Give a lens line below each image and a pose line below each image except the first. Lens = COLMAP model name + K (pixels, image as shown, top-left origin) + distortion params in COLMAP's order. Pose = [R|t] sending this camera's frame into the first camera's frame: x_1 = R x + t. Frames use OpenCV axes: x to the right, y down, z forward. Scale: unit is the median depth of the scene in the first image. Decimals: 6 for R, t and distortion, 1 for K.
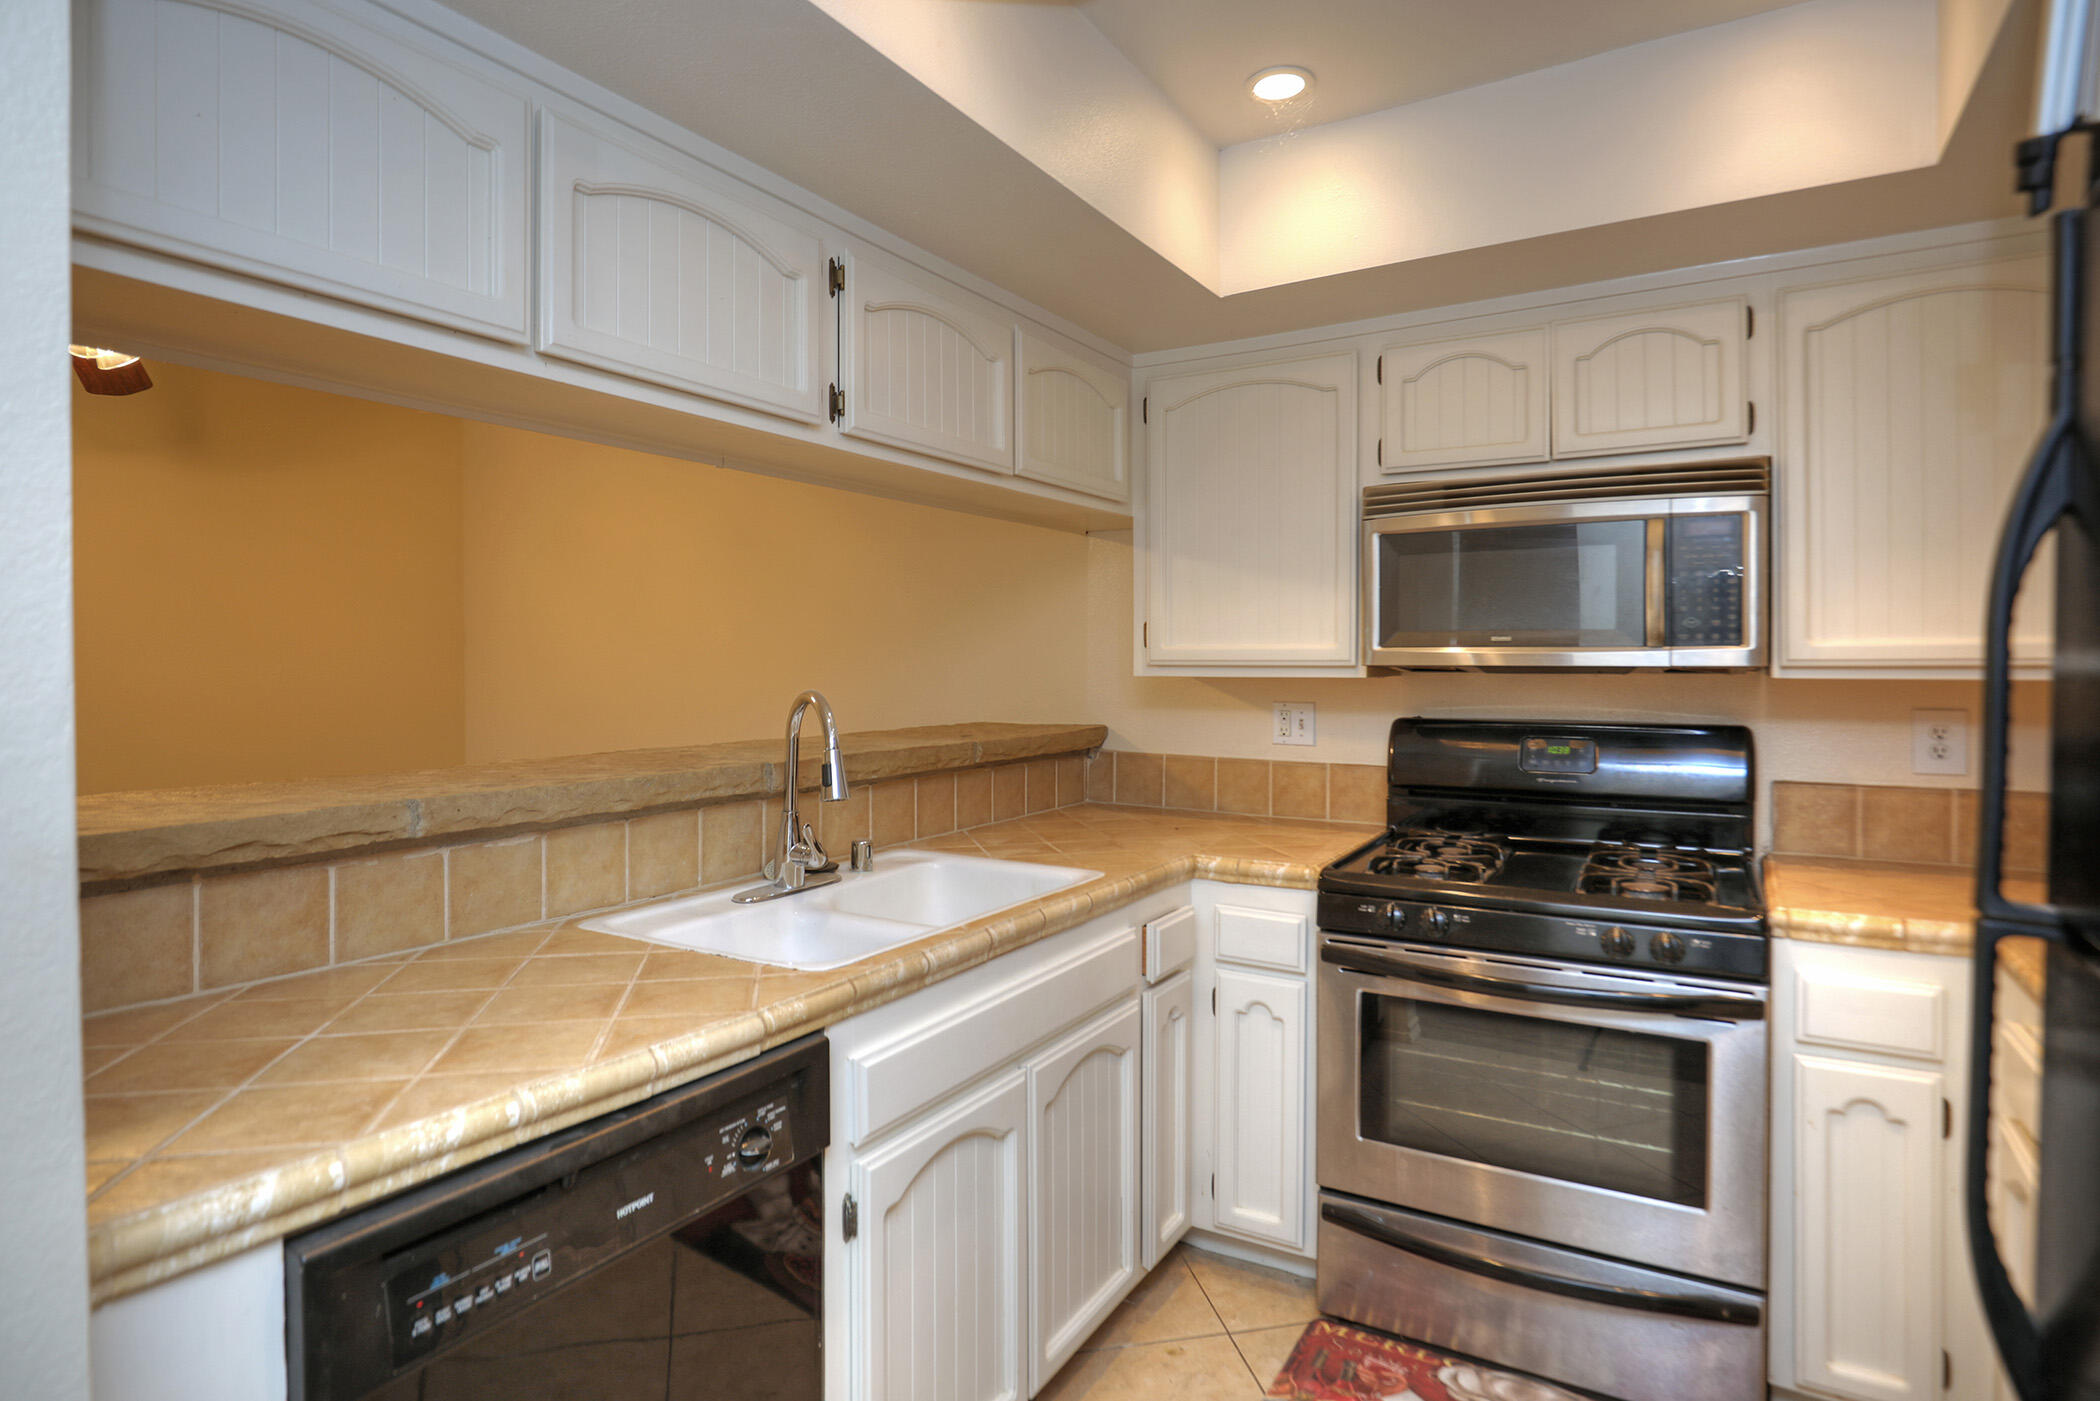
lens RADIAL K [[1117.8, 0, 1046.1], [0, 1117.8, 659.4], [0, 0, 1]] dist [-0.023456, 0.003614]
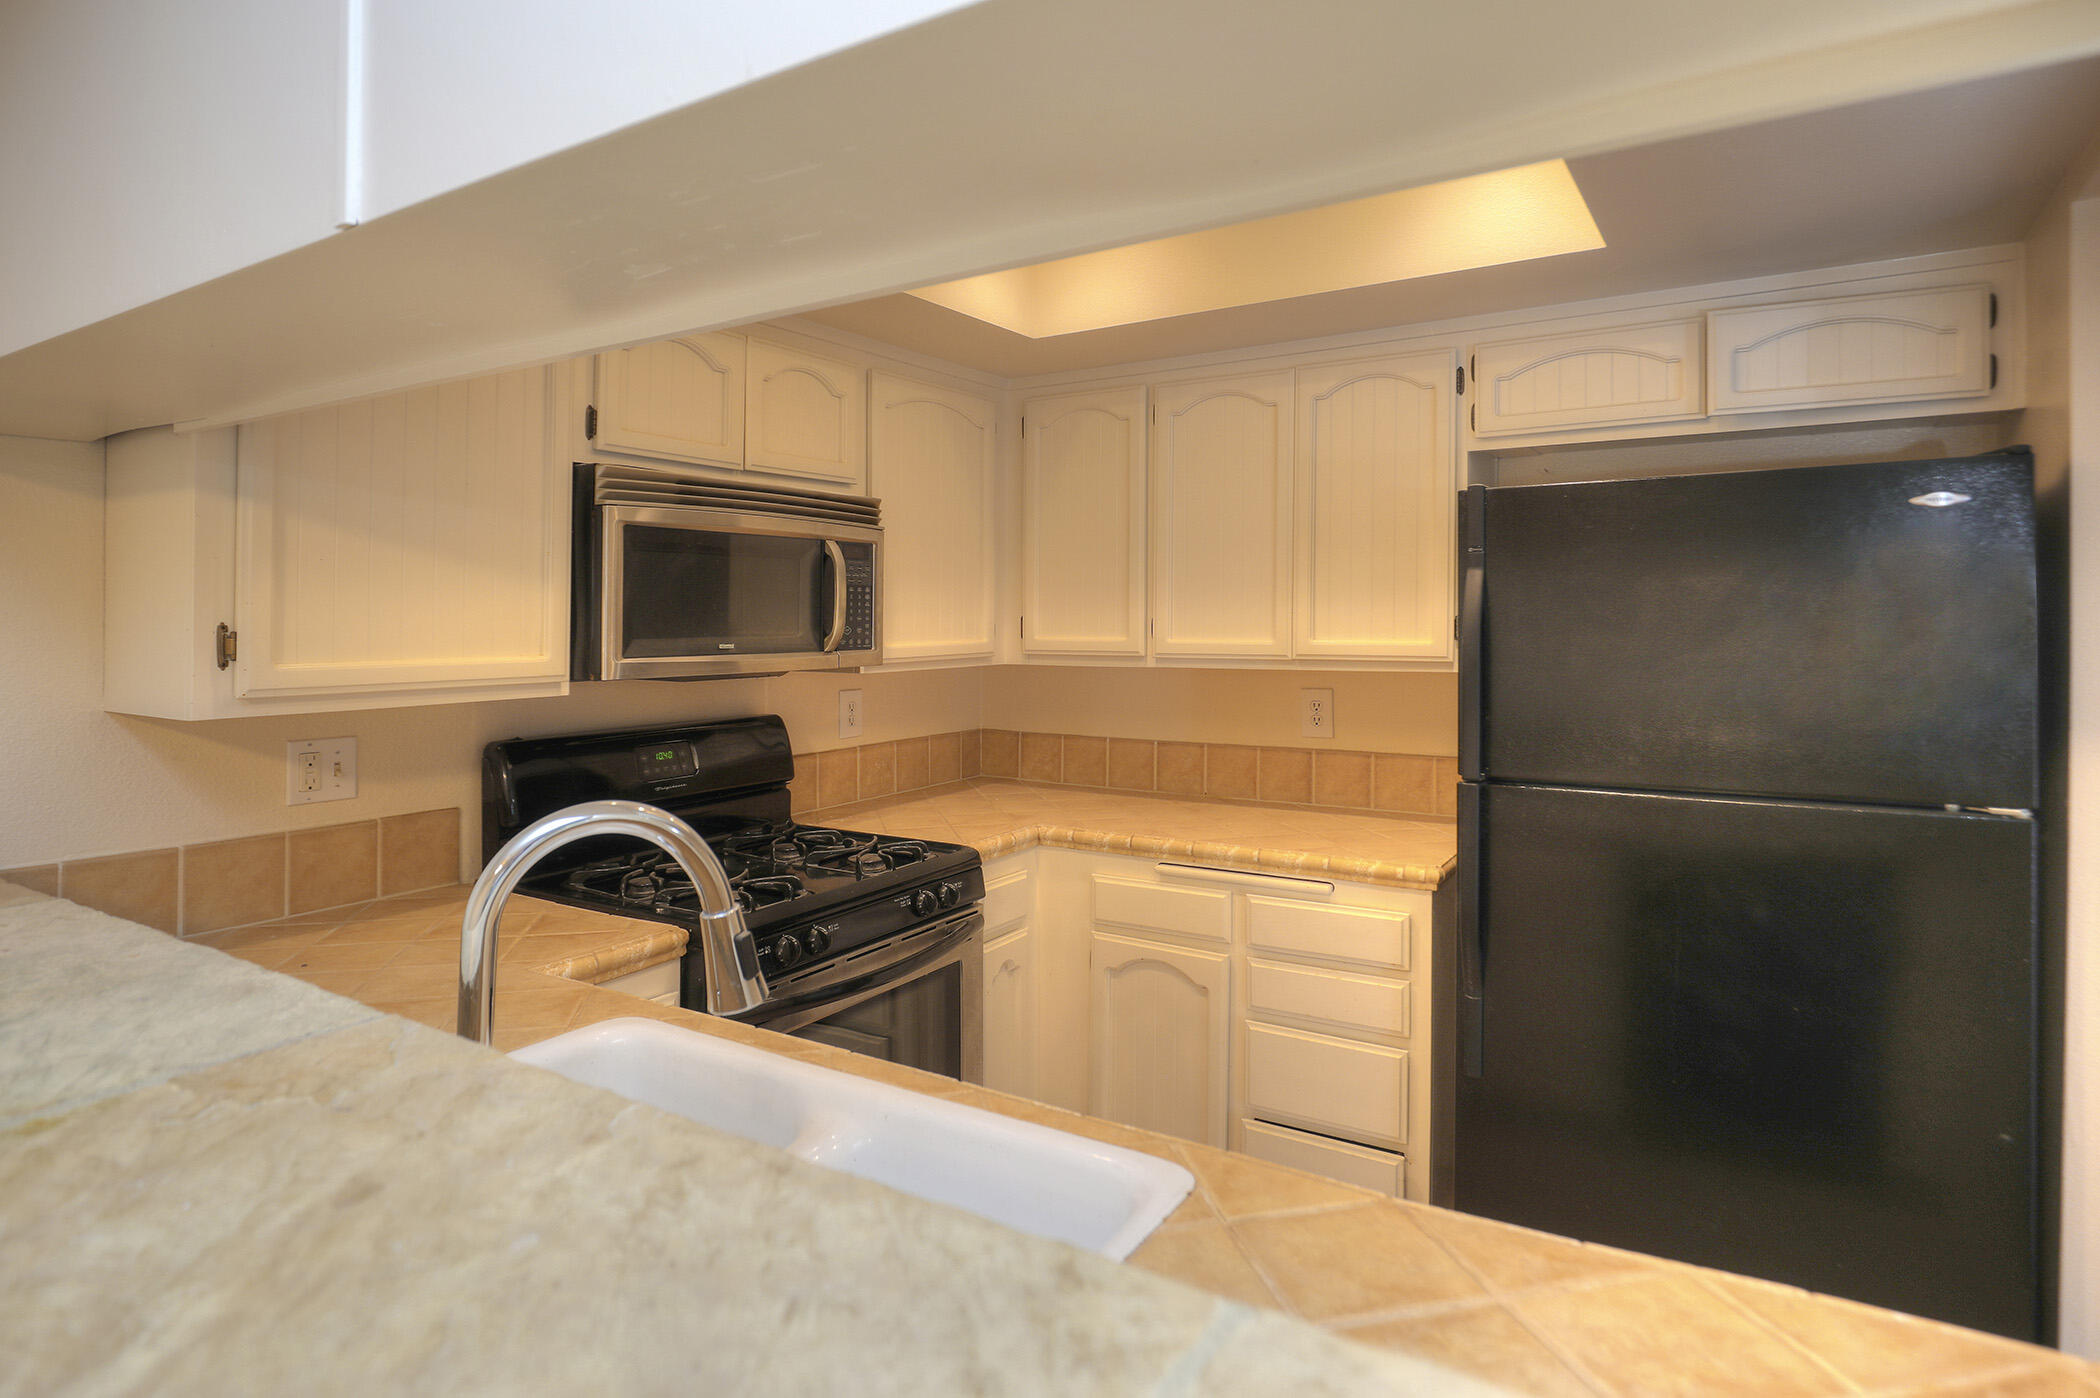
lens RADIAL K [[1160.0, 0, 1046.0], [0, 1160.0, 598.0], [0, 0, 1]] dist [-0.008436, -0.001939]
pose [[0.013431, 0.013329, 0.999821, -0.635459], [0.002769, 0.999907, -0.013367, -0.048367], [-0.999906, 0.002948, 0.013393, 0.738325]]
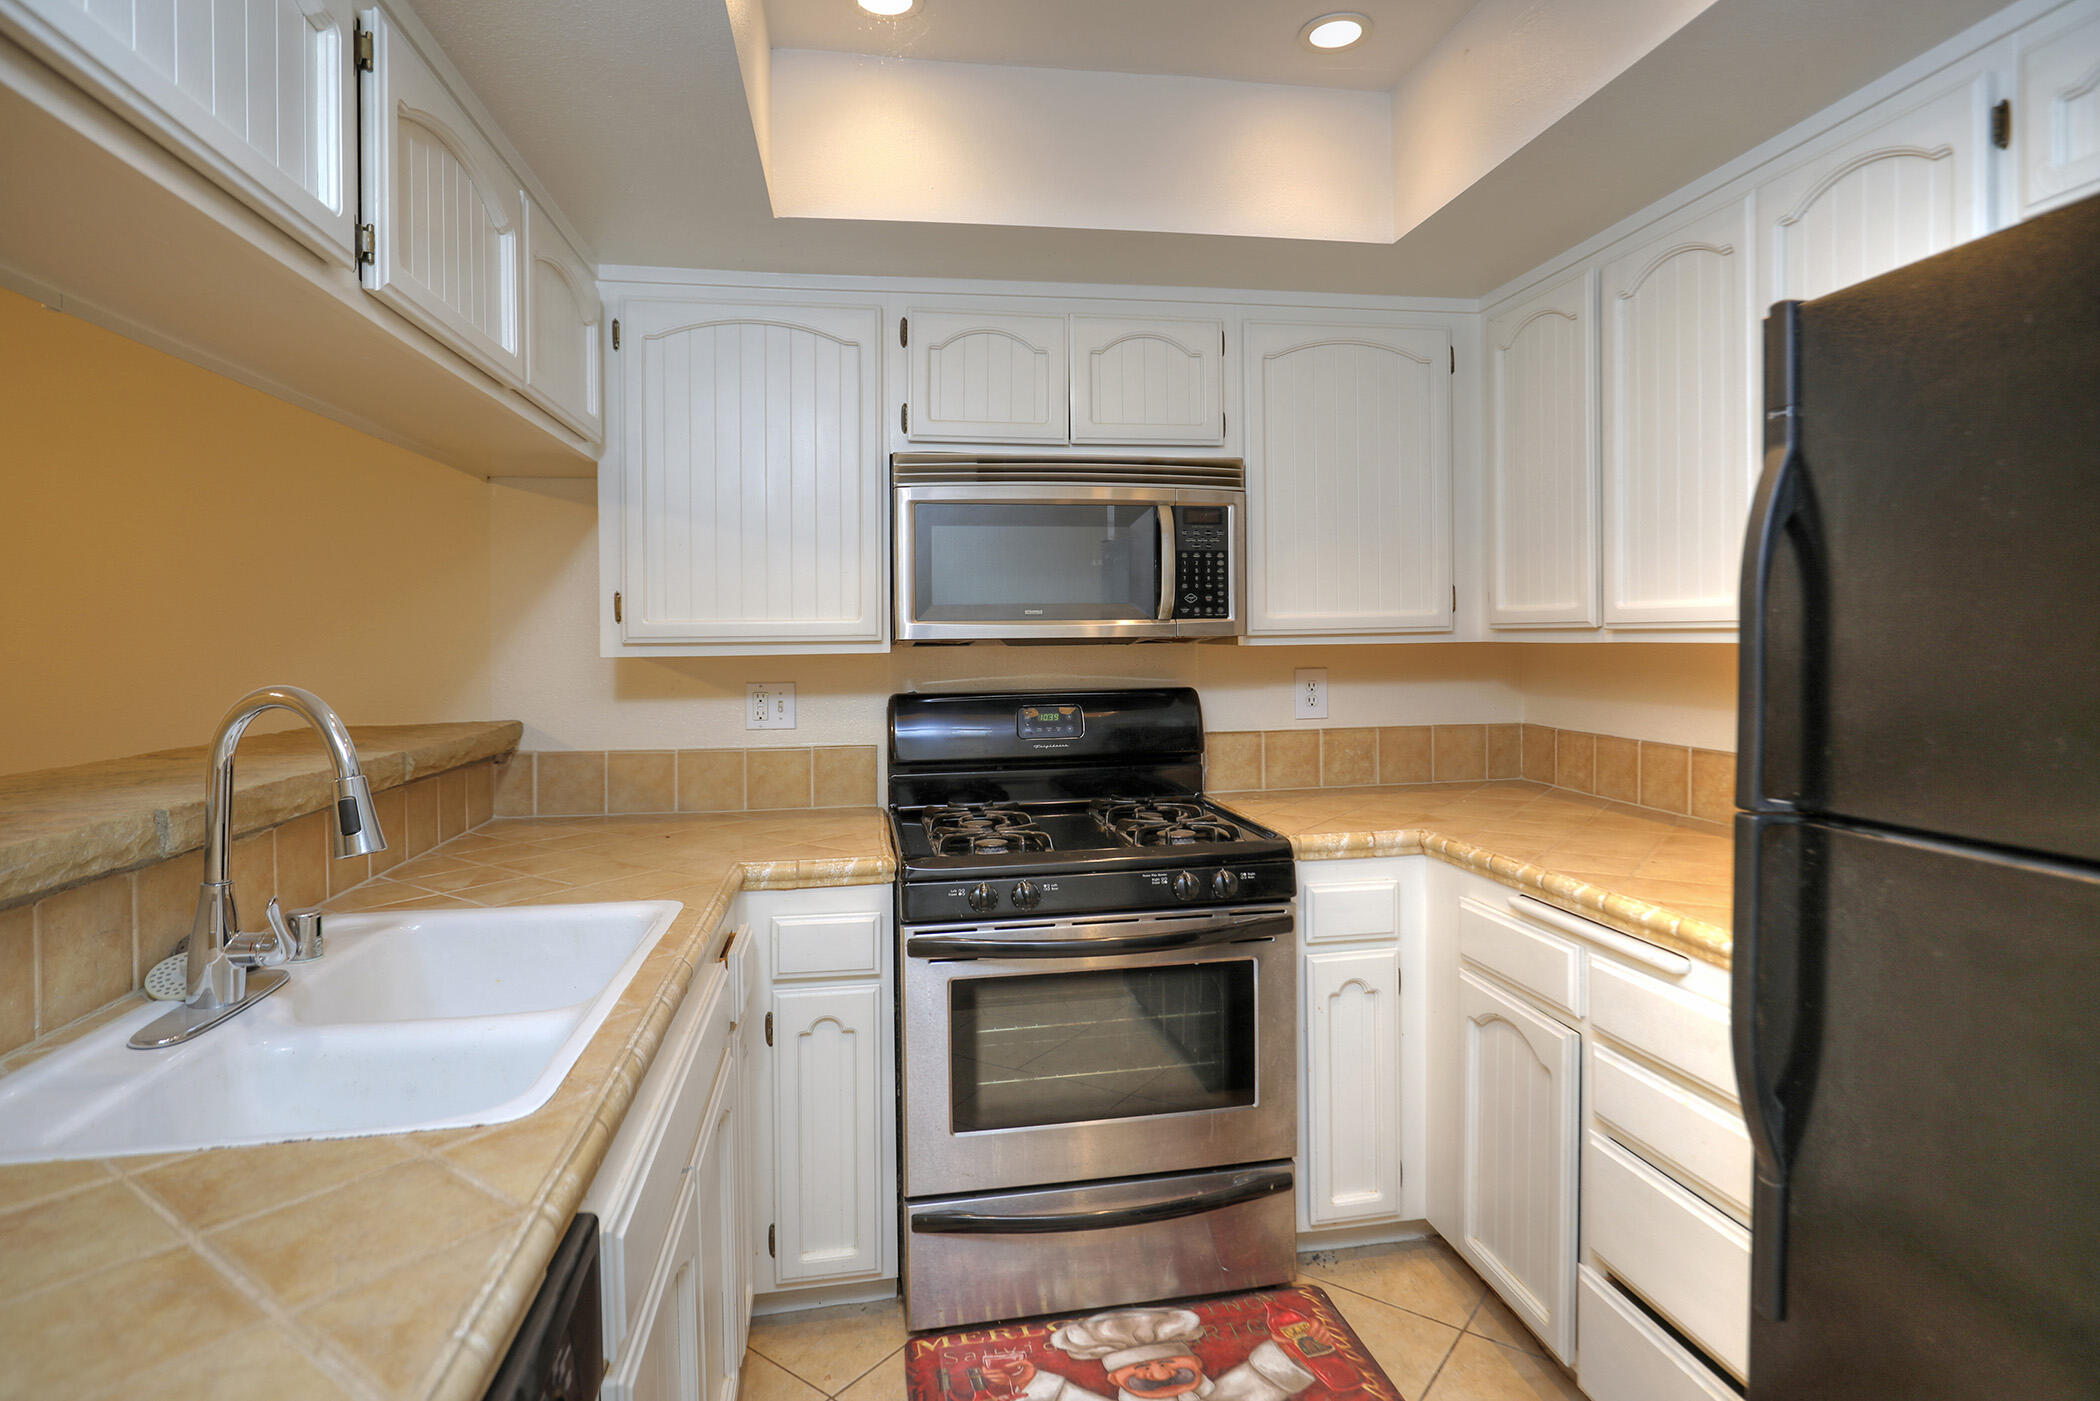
lens RADIAL K [[1117.8, 0, 1069.1], [0, 1117.8, 641.0], [0, 0, 1]] dist [-0.023456, 0.003614]
pose [[0.748692, -0.013568, 0.662780, -0.265364], [0.012201, 0.999903, 0.006687, 0.002040], [-0.662806, 0.003080, 0.748785, 0.211528]]
